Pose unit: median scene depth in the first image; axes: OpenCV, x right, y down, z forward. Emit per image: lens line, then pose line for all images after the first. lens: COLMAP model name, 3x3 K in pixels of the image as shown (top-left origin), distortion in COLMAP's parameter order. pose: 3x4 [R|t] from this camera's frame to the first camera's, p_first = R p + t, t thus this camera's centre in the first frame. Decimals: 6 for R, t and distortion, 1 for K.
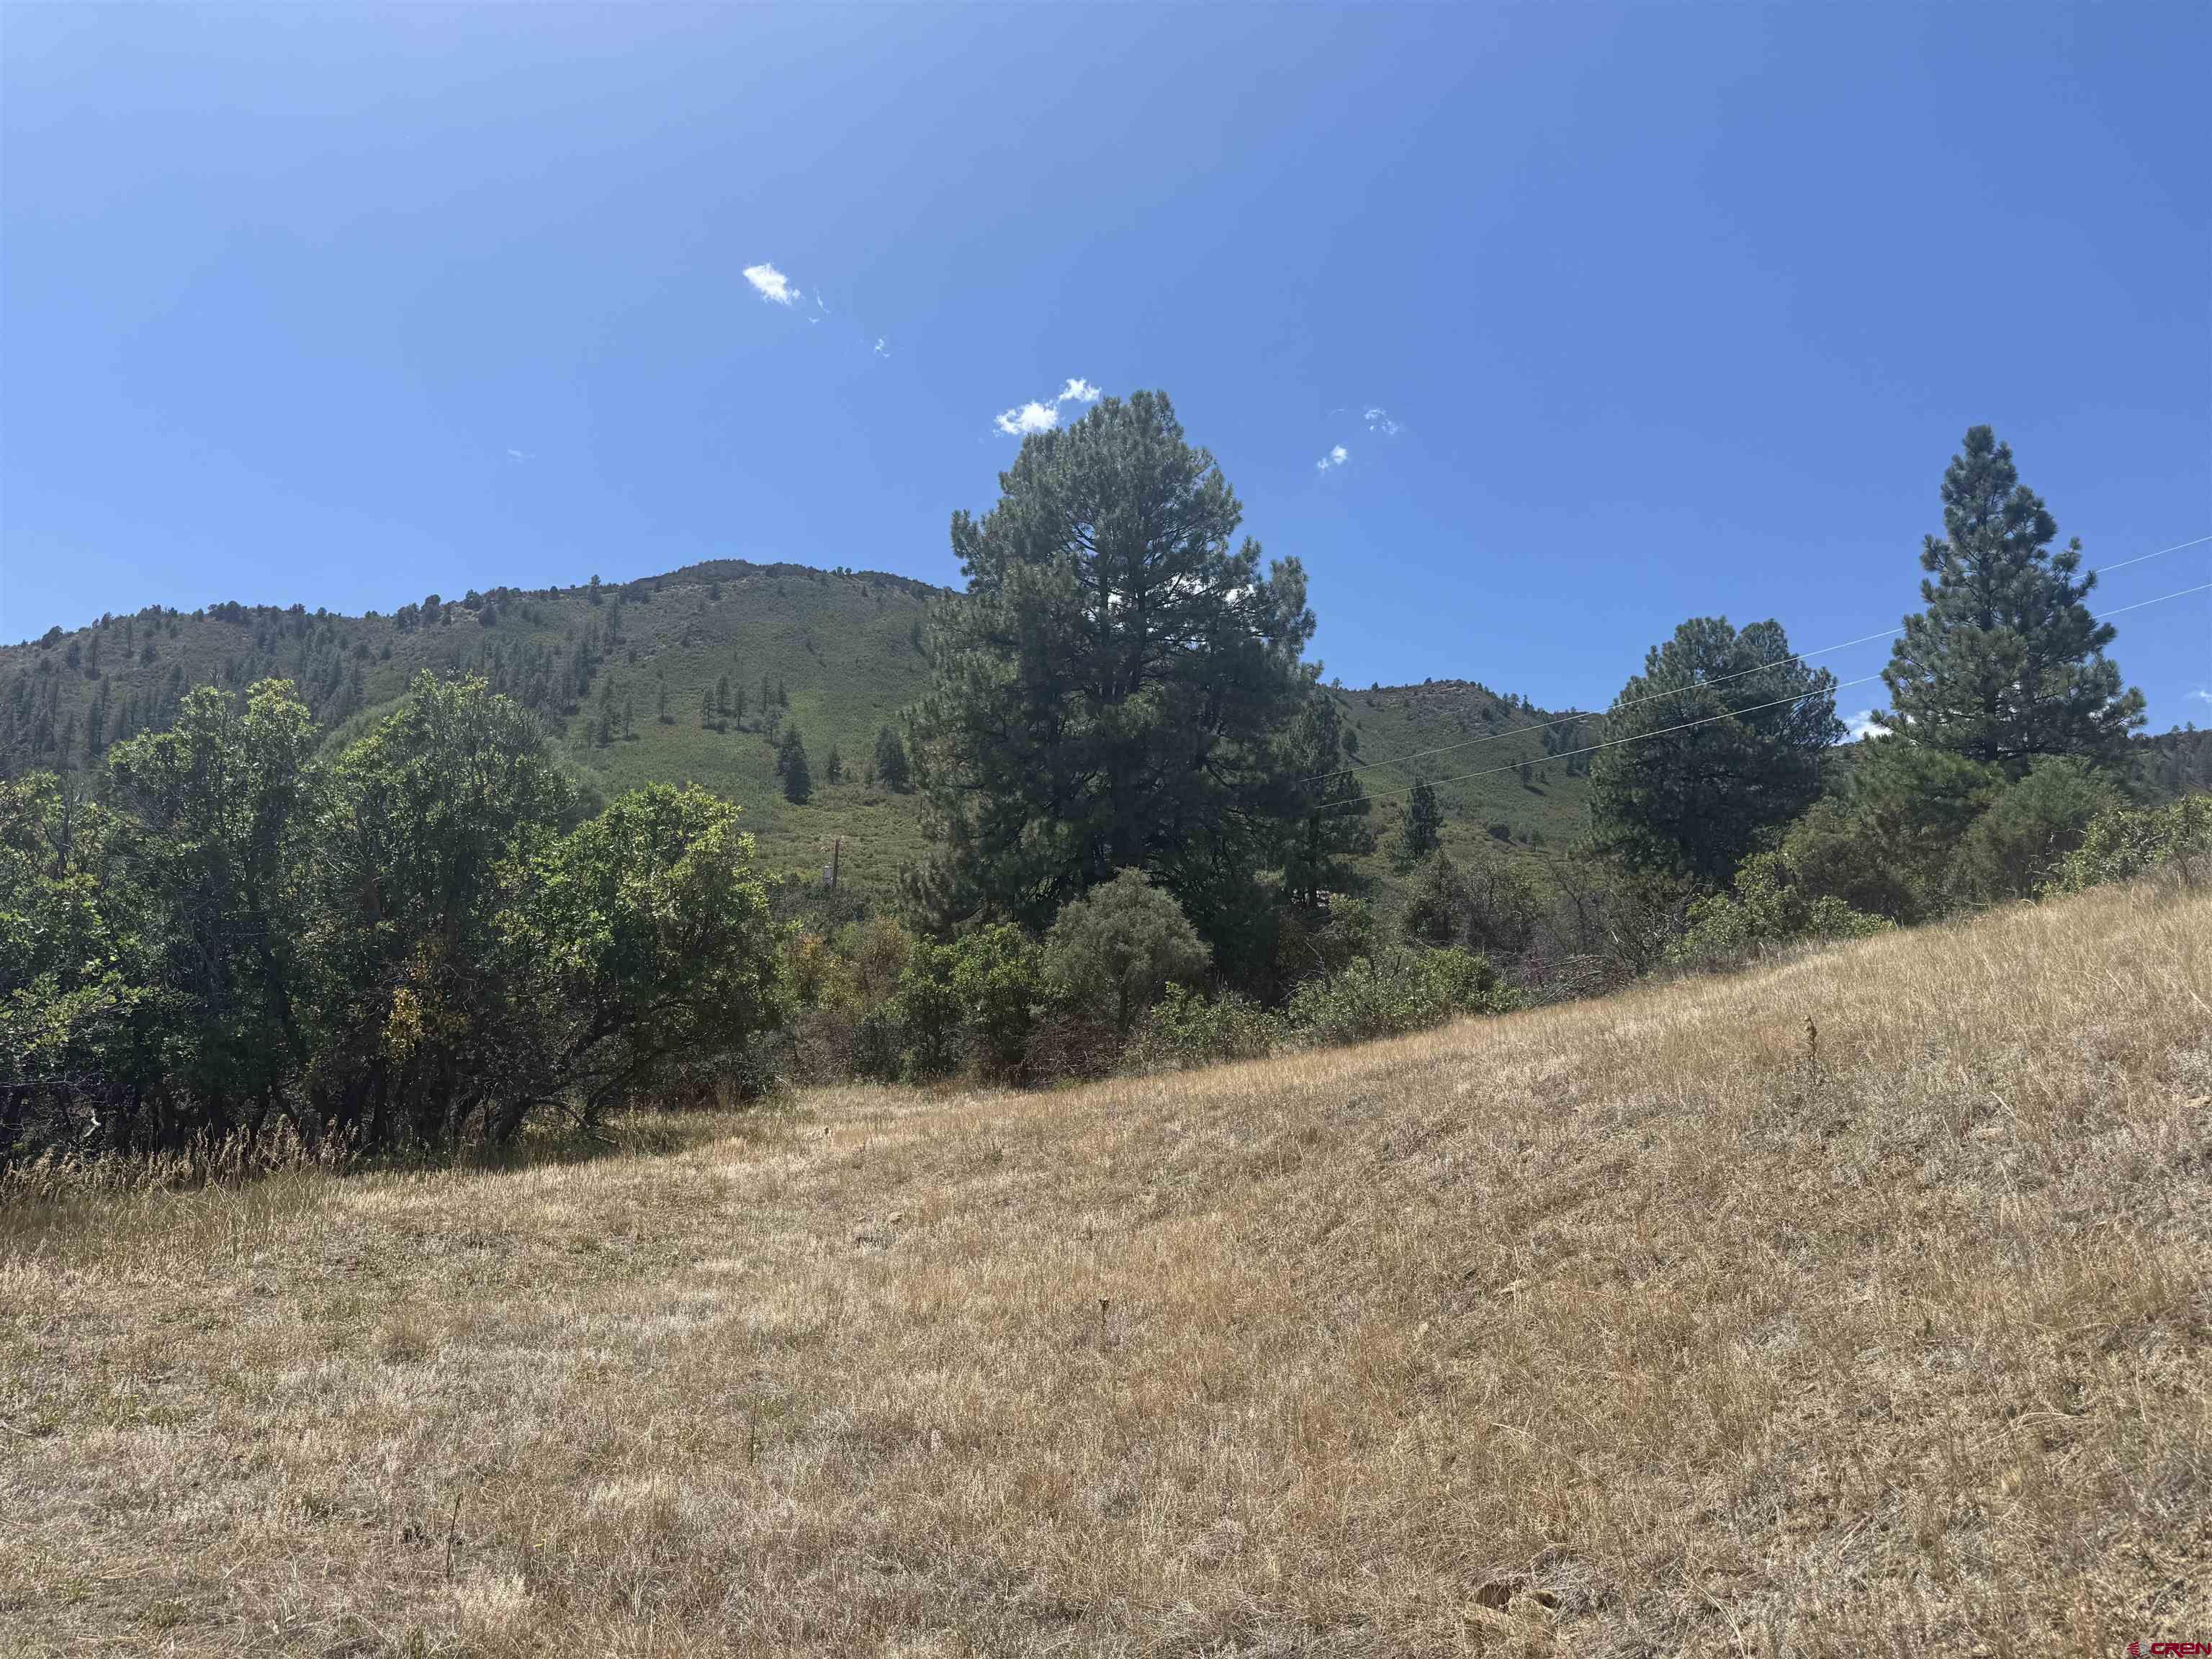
lens RADIAL K [[1562.6, 0, 1106.0], [0, 1562.6, 829.5], [0, 0, 1]] dist [0.096100, -0.100381]
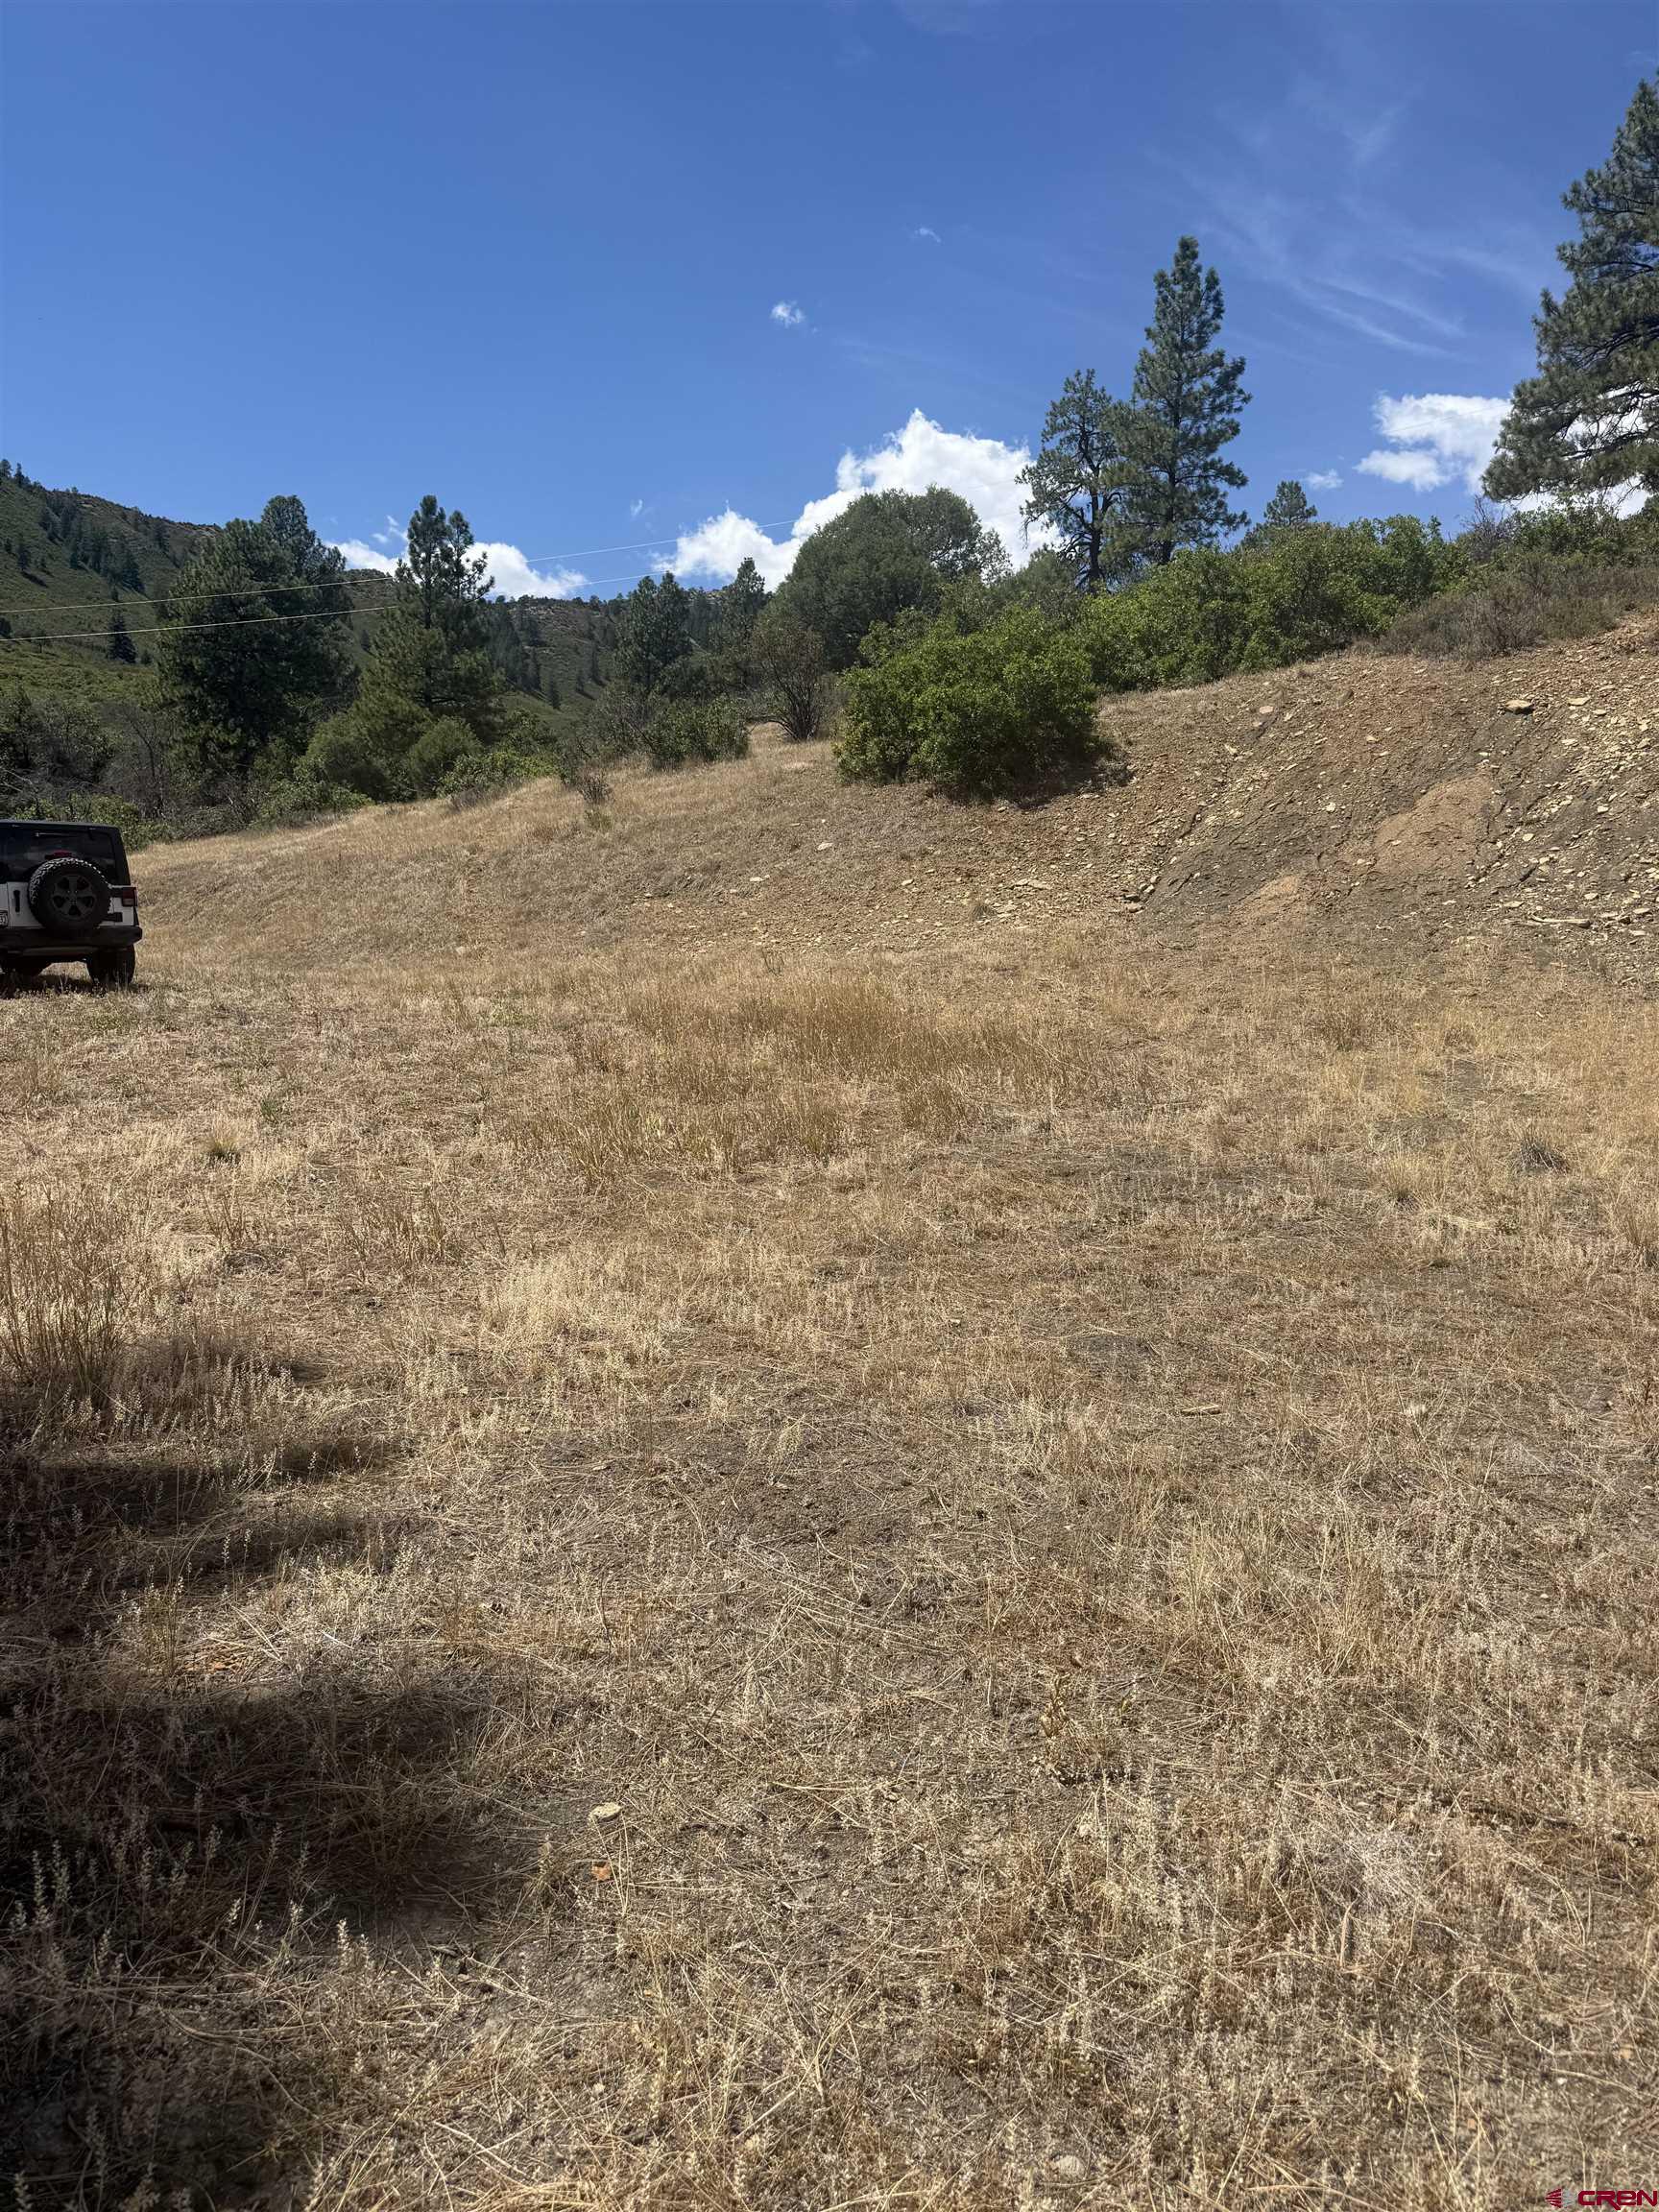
lens RADIAL K [[1562.6, 0, 829.5], [0, 1562.6, 1106.0], [0, 0, 1]] dist [0.096100, -0.100381]
pose [[0.746339, -0.080111, 0.660728, -0.163192], [-0.111183, 0.963774, 0.242443, -0.045509], [-0.656214, -0.254406, 0.710395, -0.347136]]
